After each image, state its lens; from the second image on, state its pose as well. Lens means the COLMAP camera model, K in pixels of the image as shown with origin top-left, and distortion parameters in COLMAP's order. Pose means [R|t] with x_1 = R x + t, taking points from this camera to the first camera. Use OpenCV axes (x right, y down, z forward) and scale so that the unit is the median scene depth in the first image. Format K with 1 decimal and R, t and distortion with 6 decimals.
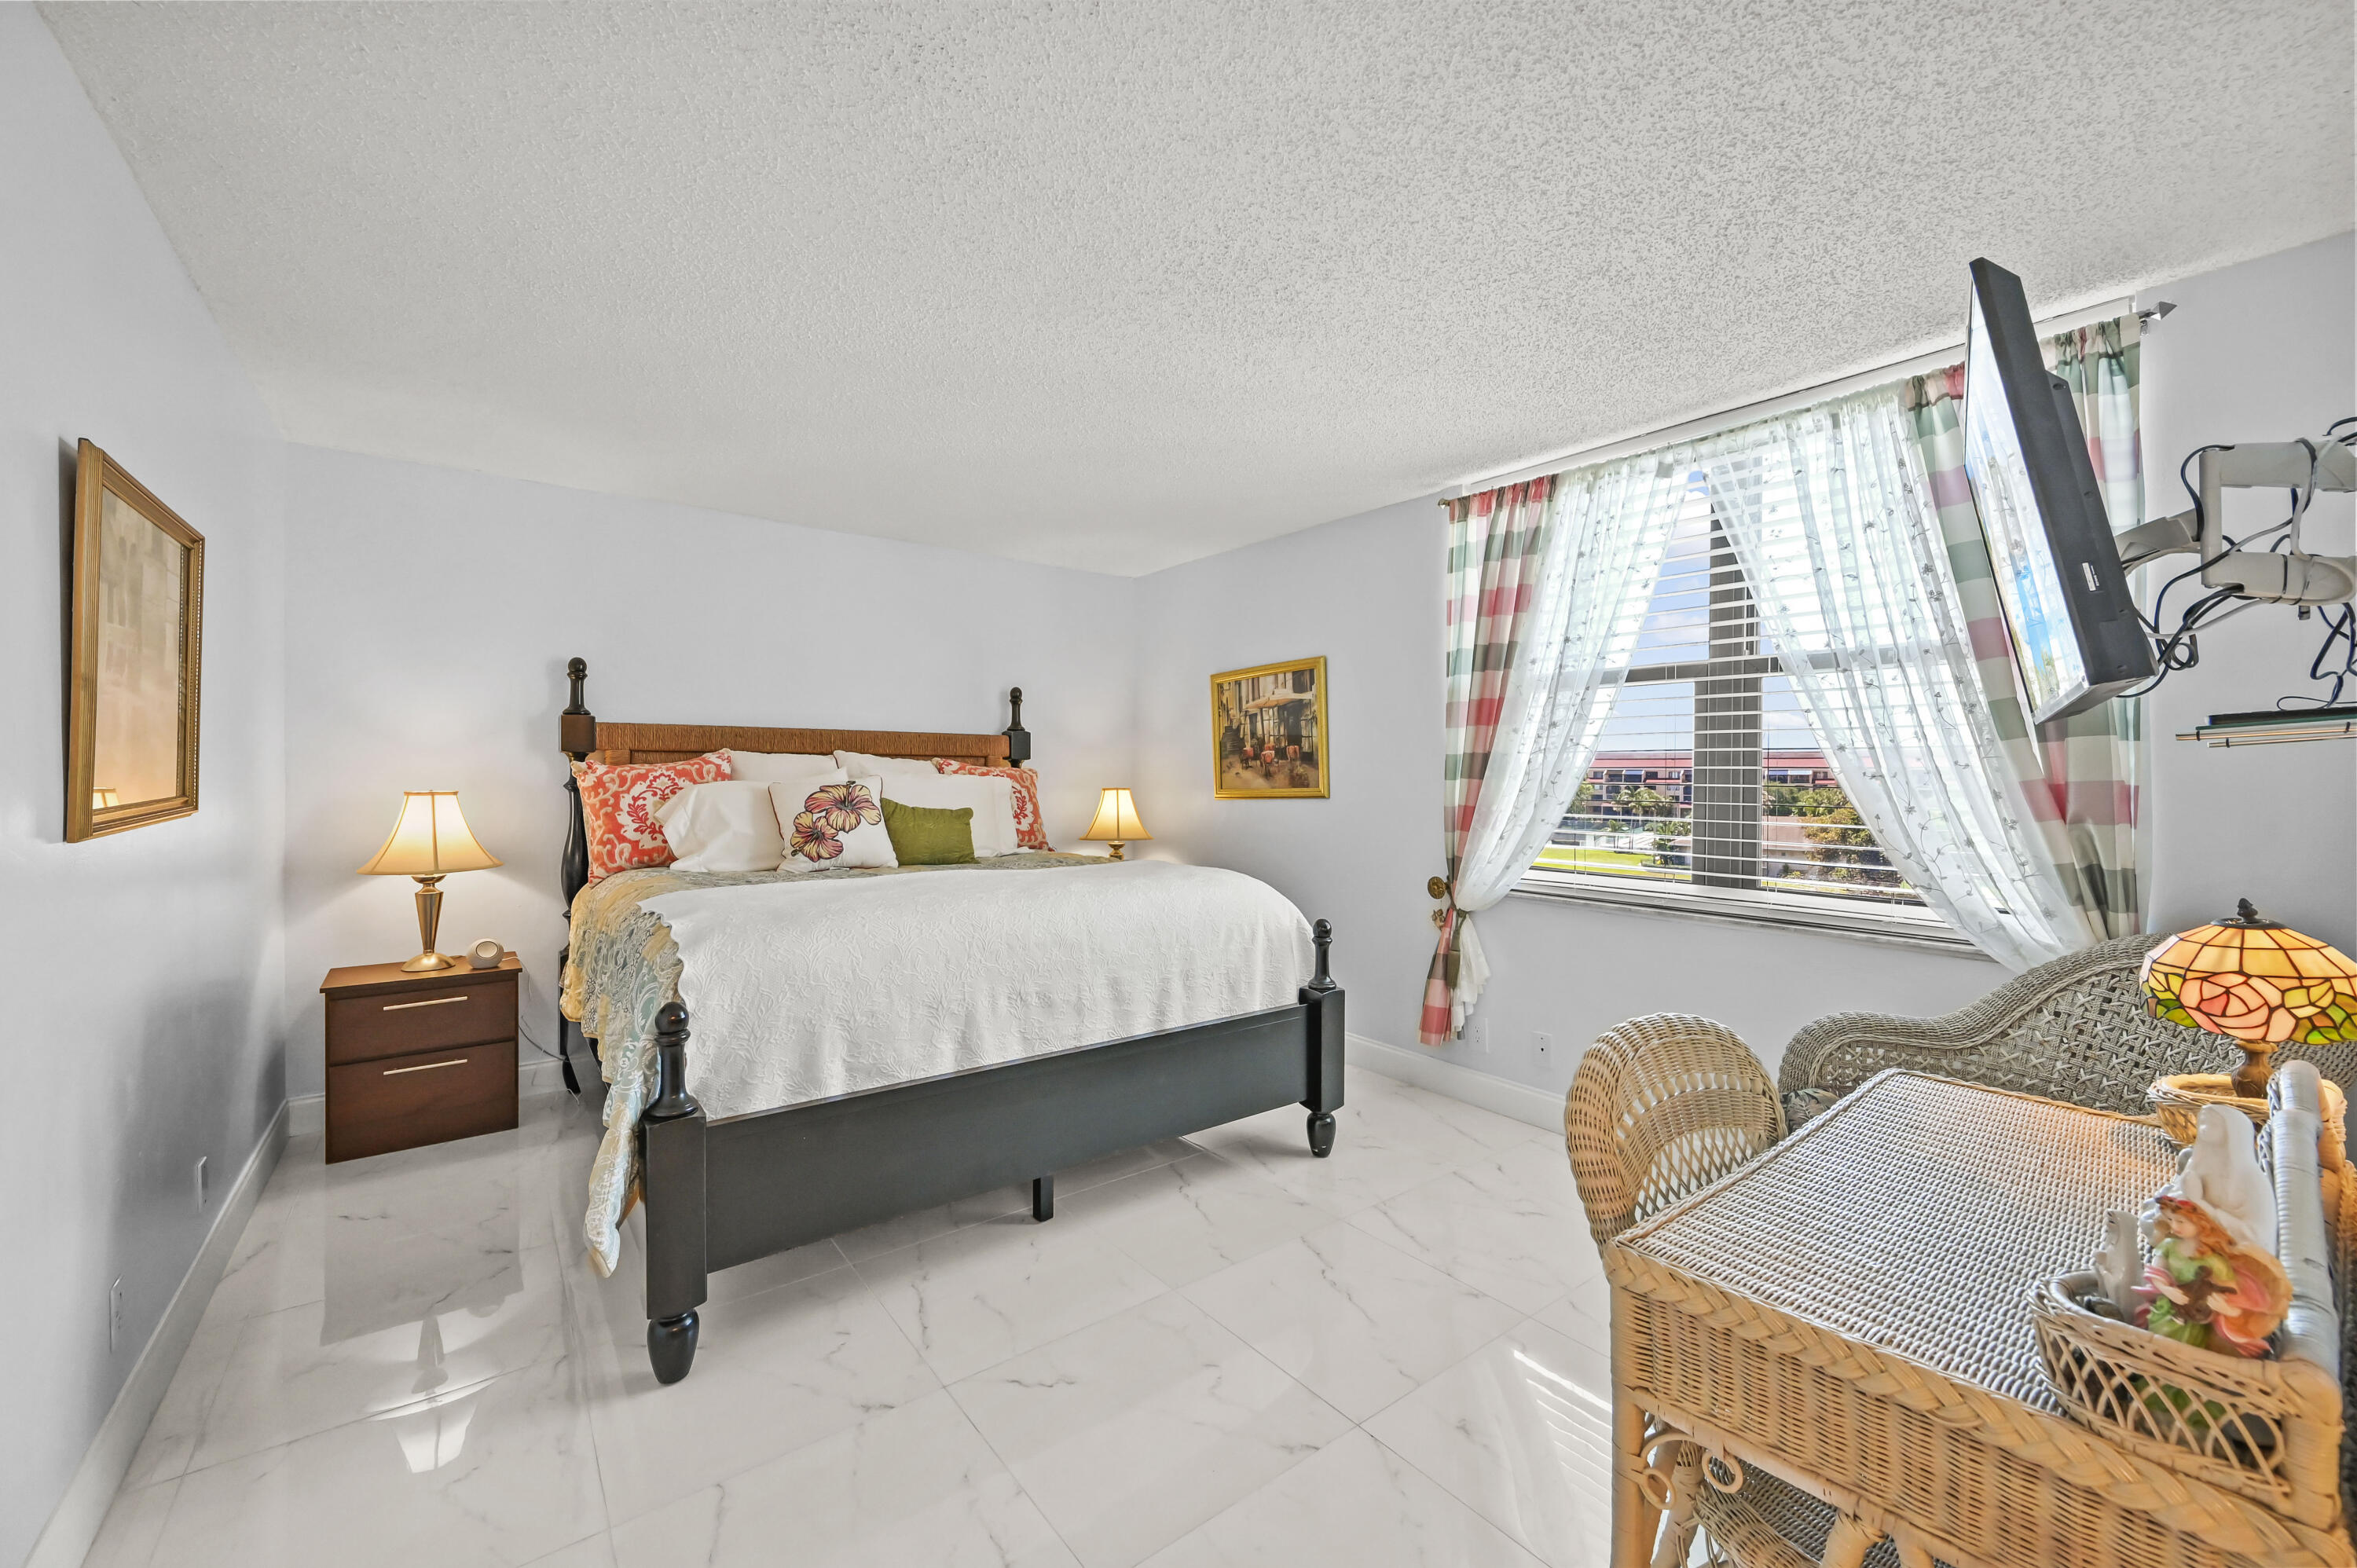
lens RADIAL K [[934.0, 0, 1176.7], [0, 934.0, 768.3], [0, 0, 1]] dist [-0.000887, 0.000166]
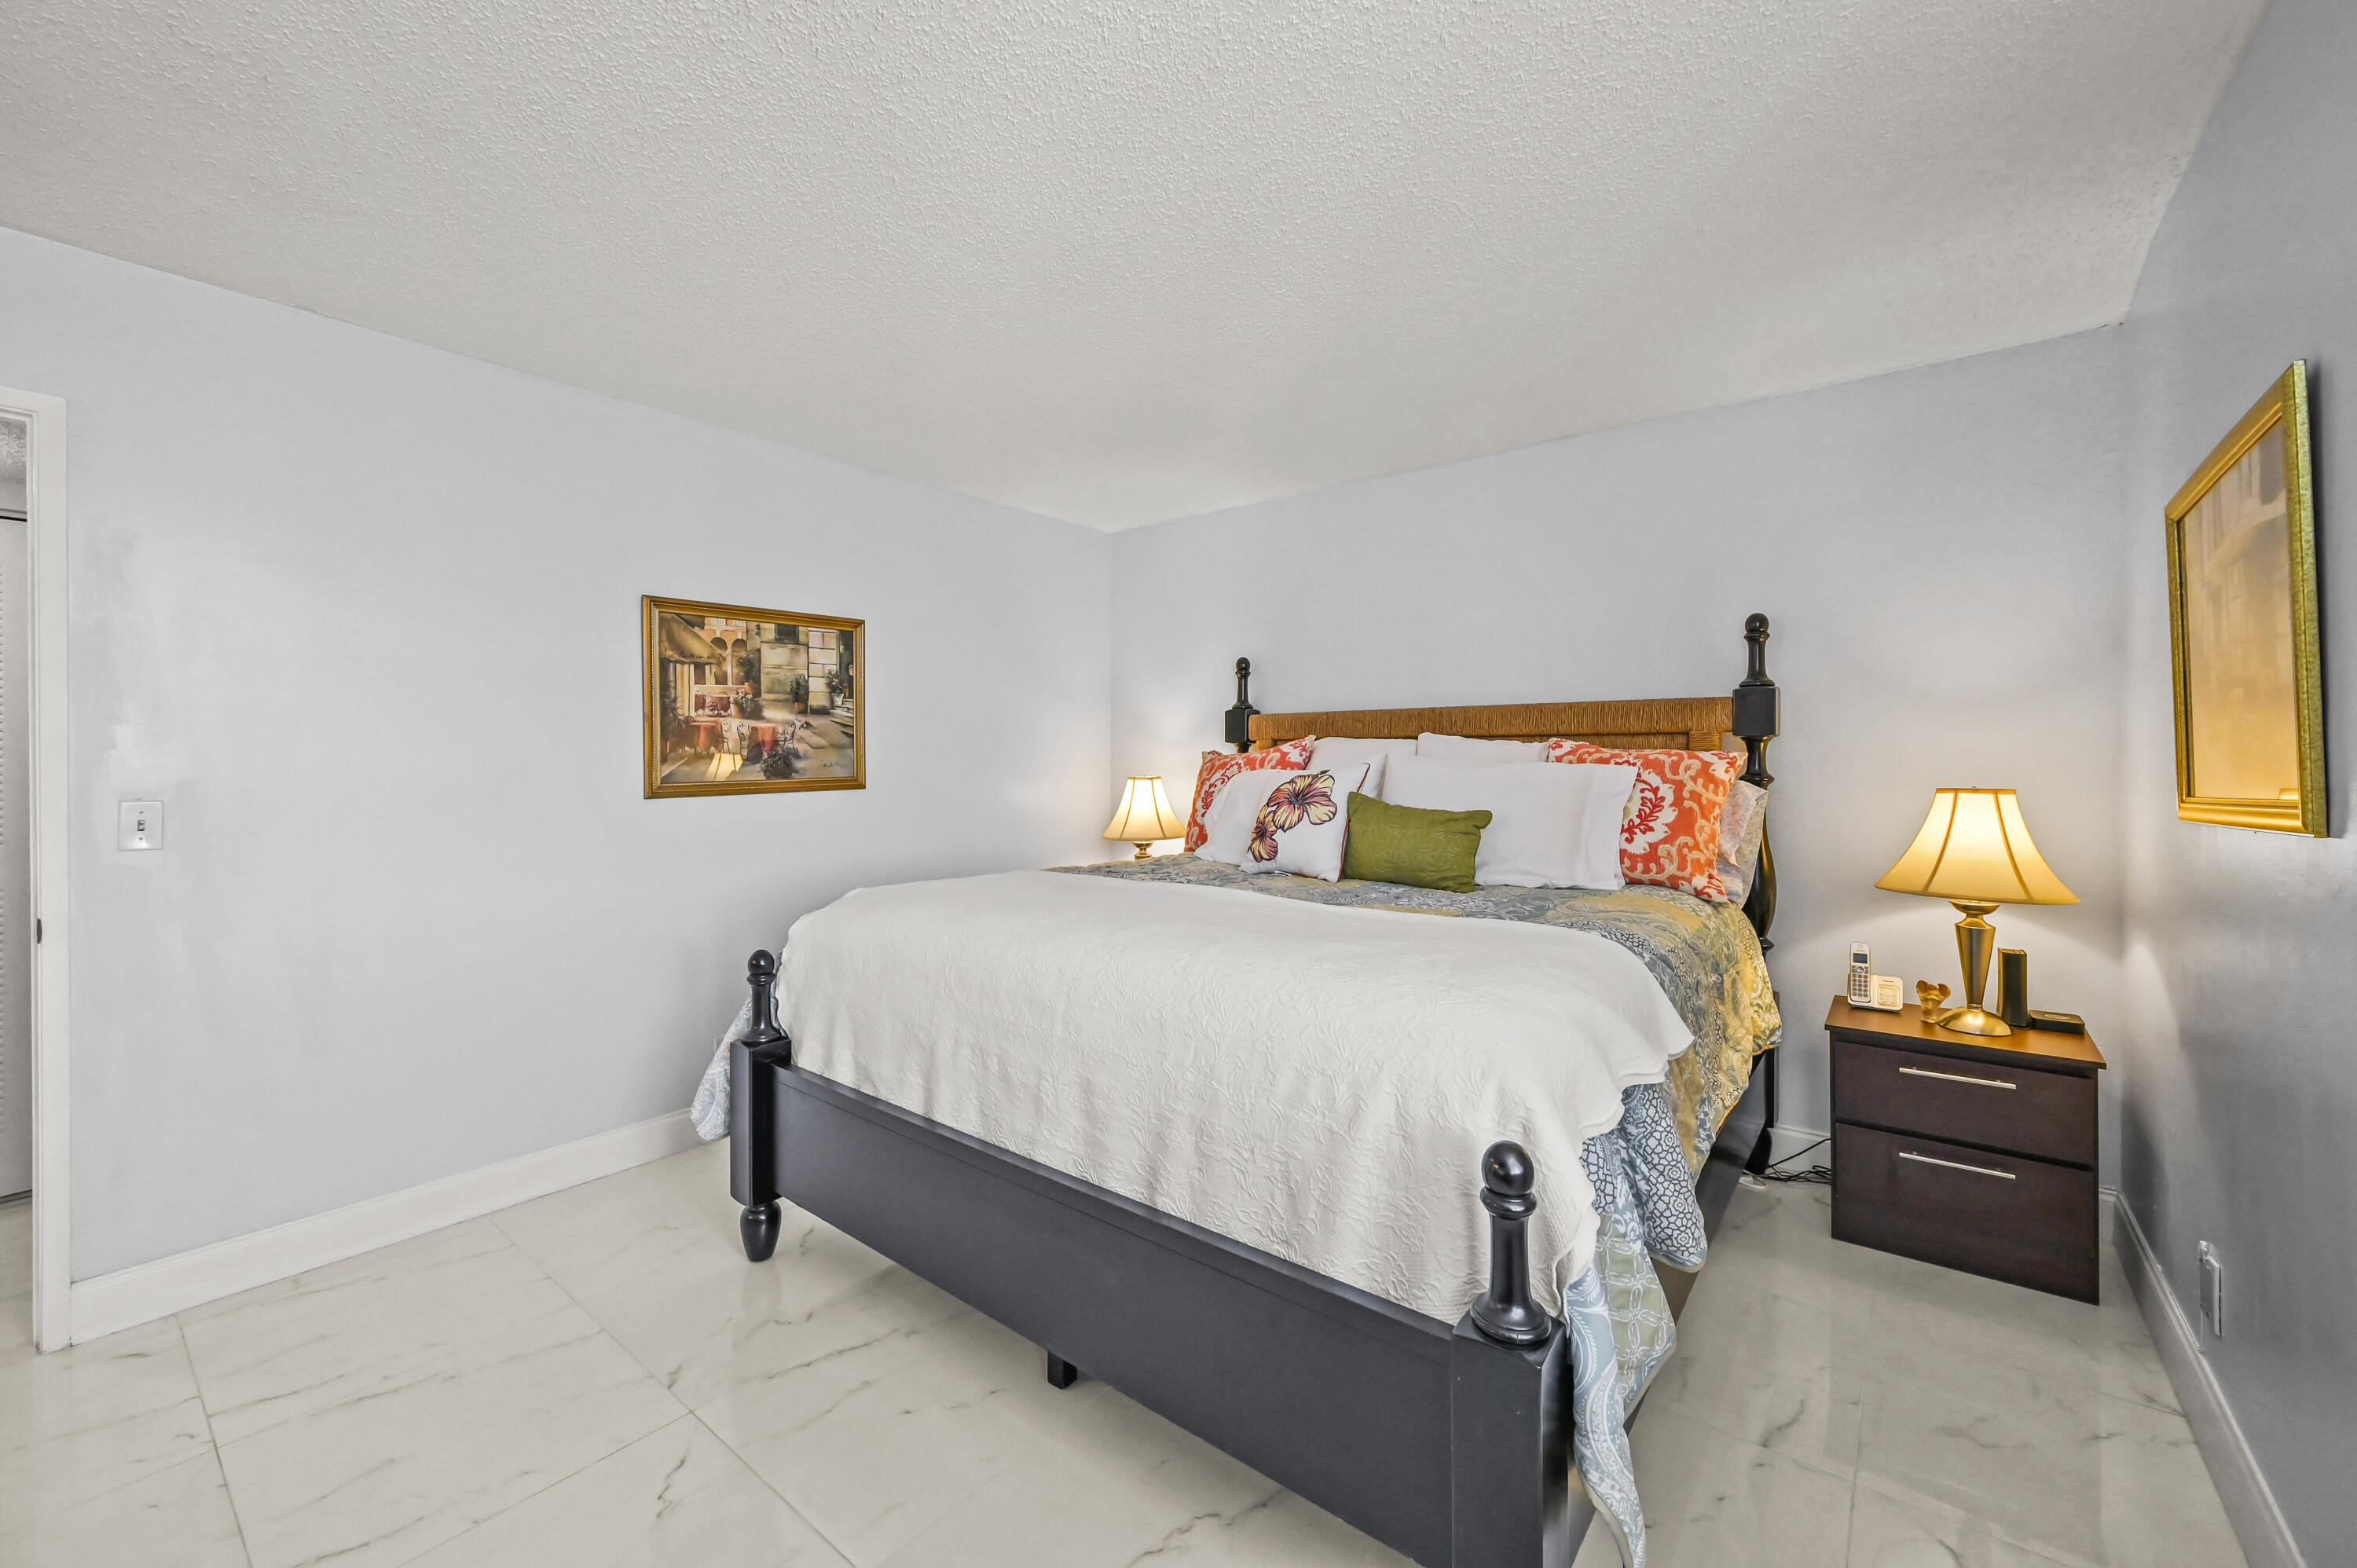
lens RADIAL K [[934.0, 0, 1176.7], [0, 934.0, 768.3], [0, 0, 1]] dist [-0.000887, 0.000166]
pose [[0.239019, 0.001607, -0.971014, 0.306081], [0.008803, 0.999954, 0.003822, 0.005621], [0.970975, -0.009462, 0.238994, 0.492074]]
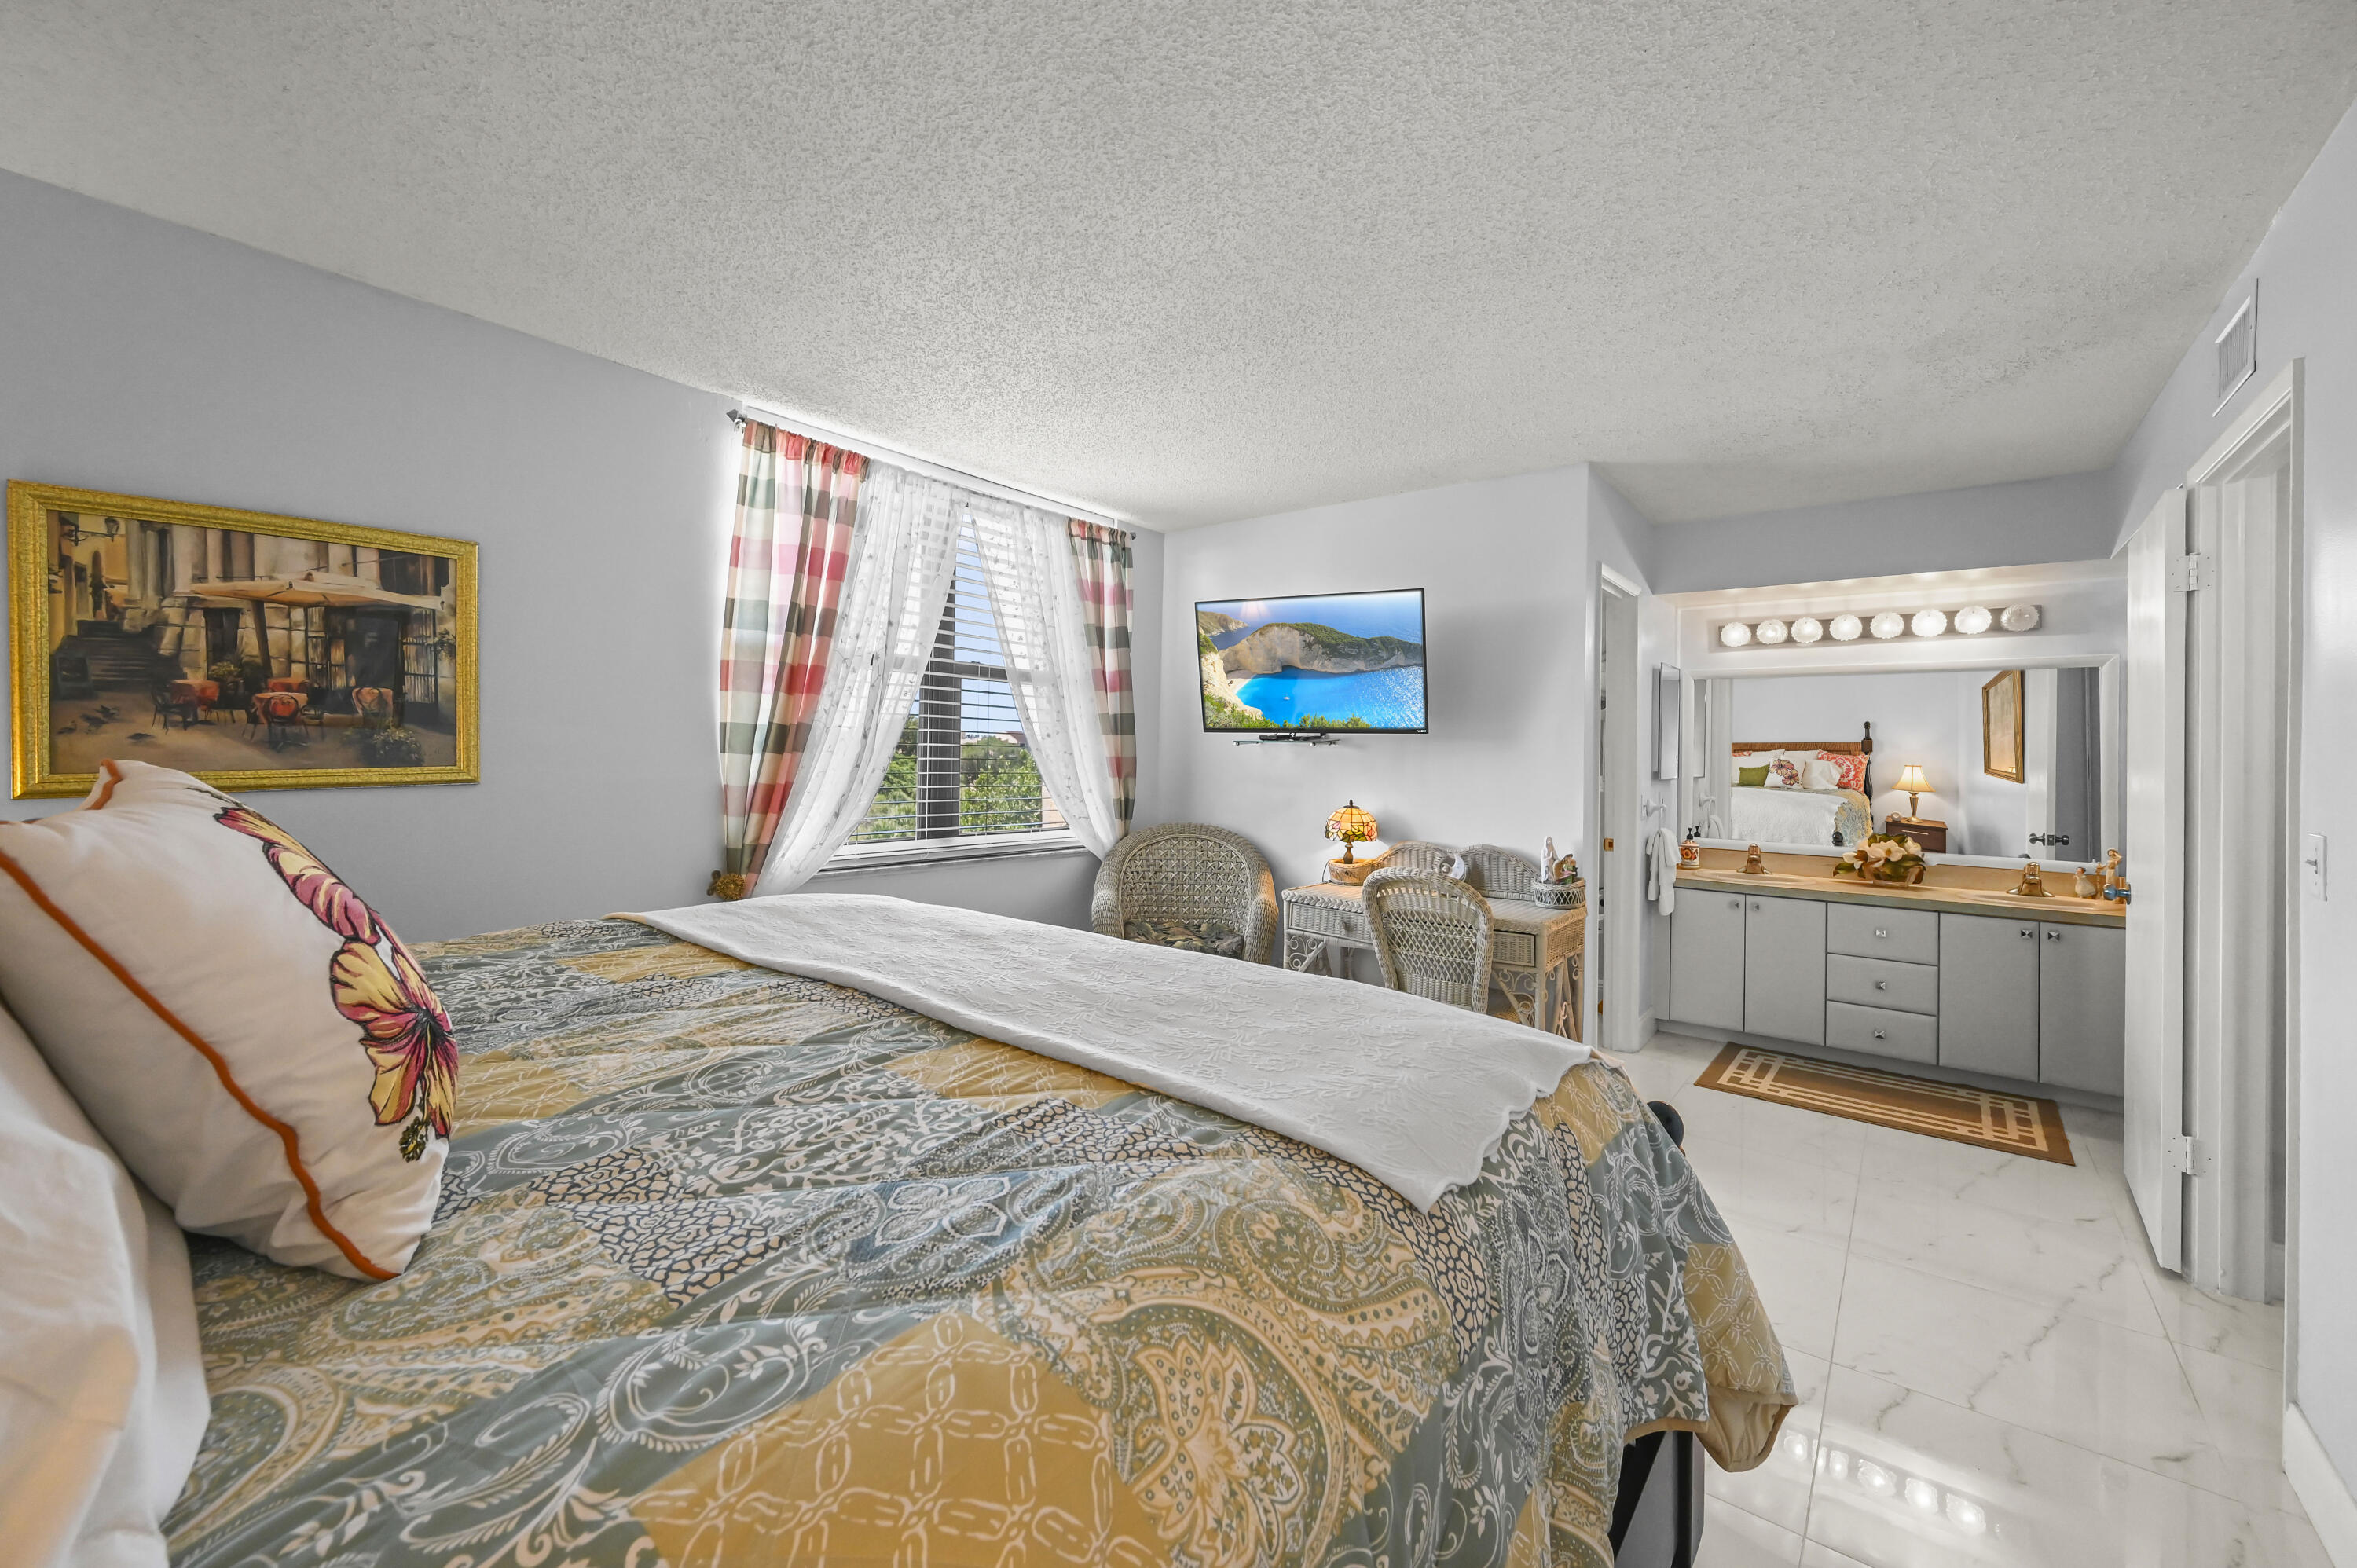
lens RADIAL K [[934.0, 0, 1176.7], [0, 934.0, 768.3], [0, 0, 1]] dist [-0.000887, 0.000166]
pose [[-0.250925, -0.008579, 0.967969, -1.620258], [-0.012612, 0.999905, 0.005592, 0.041618], [-0.967924, -0.010805, -0.251009, 2.205699]]
